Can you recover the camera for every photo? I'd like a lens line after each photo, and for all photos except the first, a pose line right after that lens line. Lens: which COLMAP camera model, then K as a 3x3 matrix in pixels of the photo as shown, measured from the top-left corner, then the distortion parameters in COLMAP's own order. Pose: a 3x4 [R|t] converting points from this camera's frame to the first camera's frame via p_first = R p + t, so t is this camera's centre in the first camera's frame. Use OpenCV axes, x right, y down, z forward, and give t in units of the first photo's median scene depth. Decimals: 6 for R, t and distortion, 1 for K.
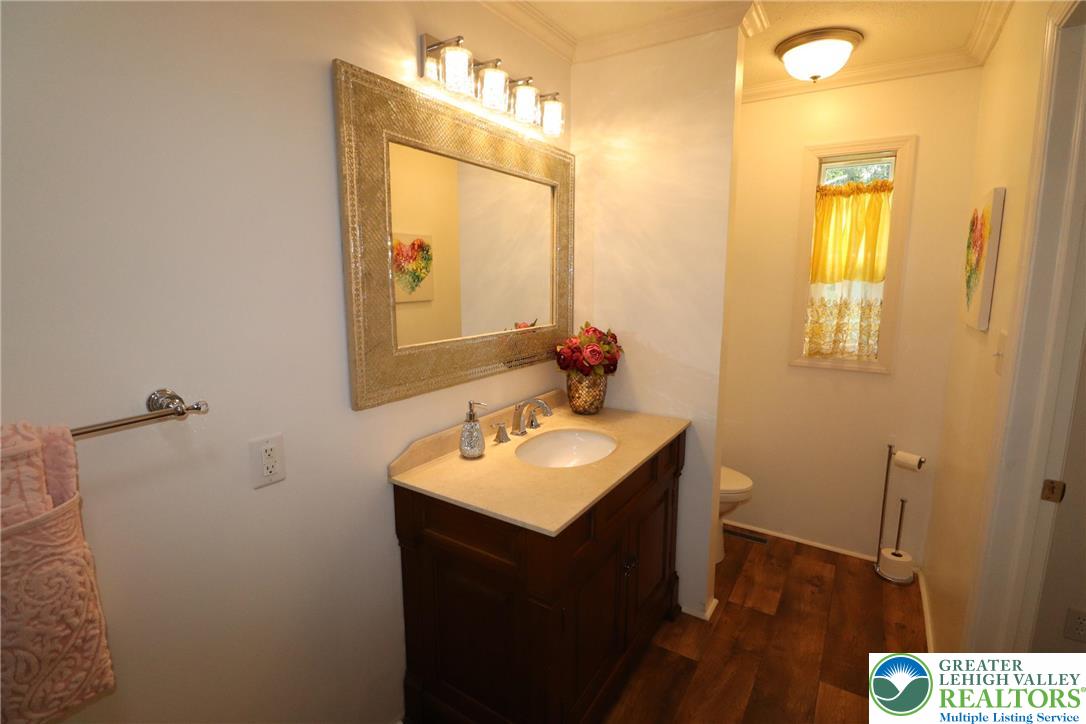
lens RADIAL K [[502.9, 0, 548.6], [0, 502.9, 362.2], [0, 0, 1]] dist [-0.003637, -0.011015]
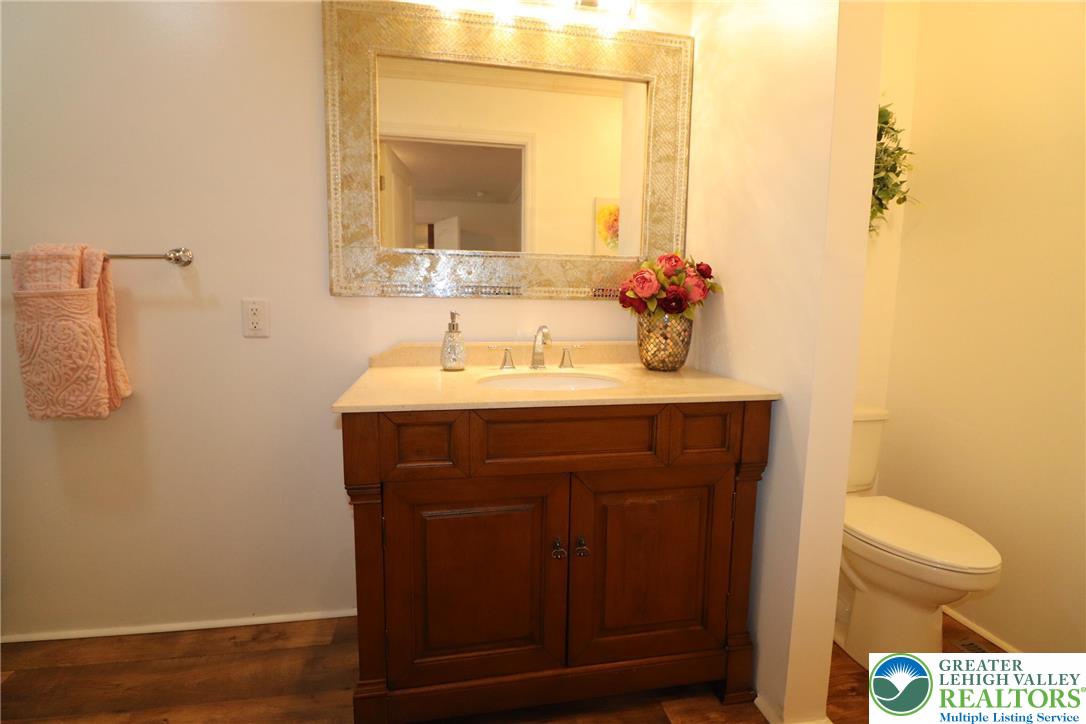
lens RADIAL K [[502.9, 0, 540.0], [0, 502.9, 363.0], [0, 0, 1]] dist [-0.003637, -0.011015]
pose [[0.685021, 0.101750, -0.721383, 0.851711], [-0.135743, 0.990685, 0.010834, 0.183874], [0.715766, 0.090501, 0.692452, 0.591447]]
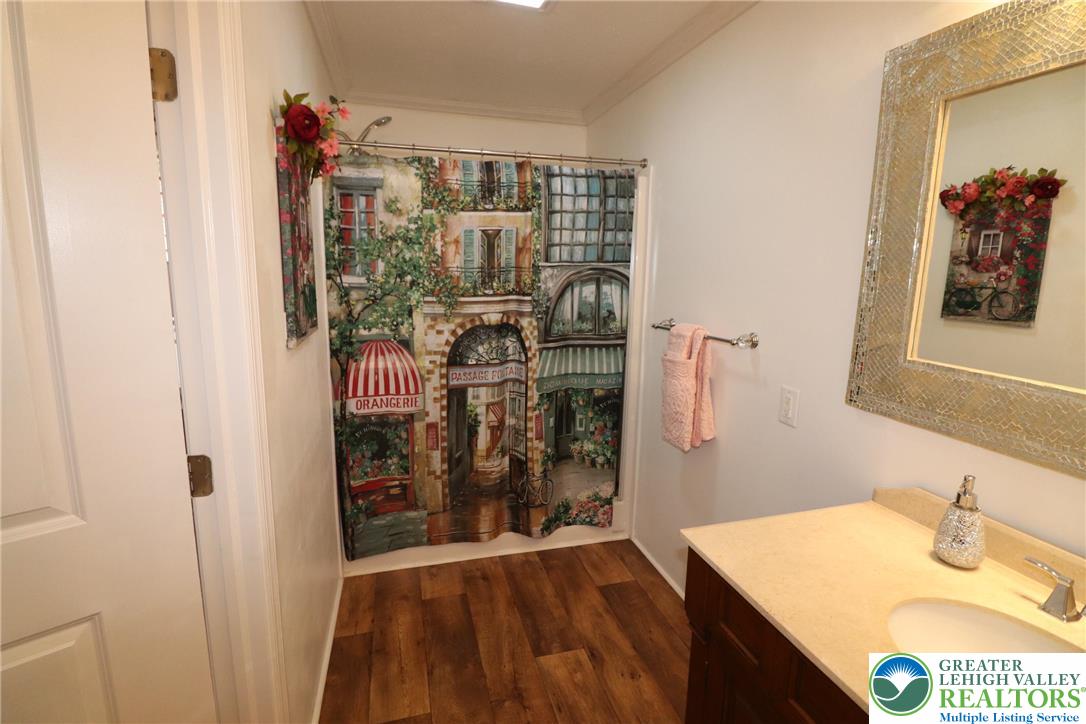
lens RADIAL K [[502.9, 0, 545.6], [0, 502.9, 357.8], [0, 0, 1]] dist [-0.003637, -0.011015]
pose [[-0.653340, 0.133239, -0.745248, 0.787554], [-0.139034, 0.946532, 0.291113, -0.210502], [0.744188, 0.293811, -0.599882, 1.196084]]
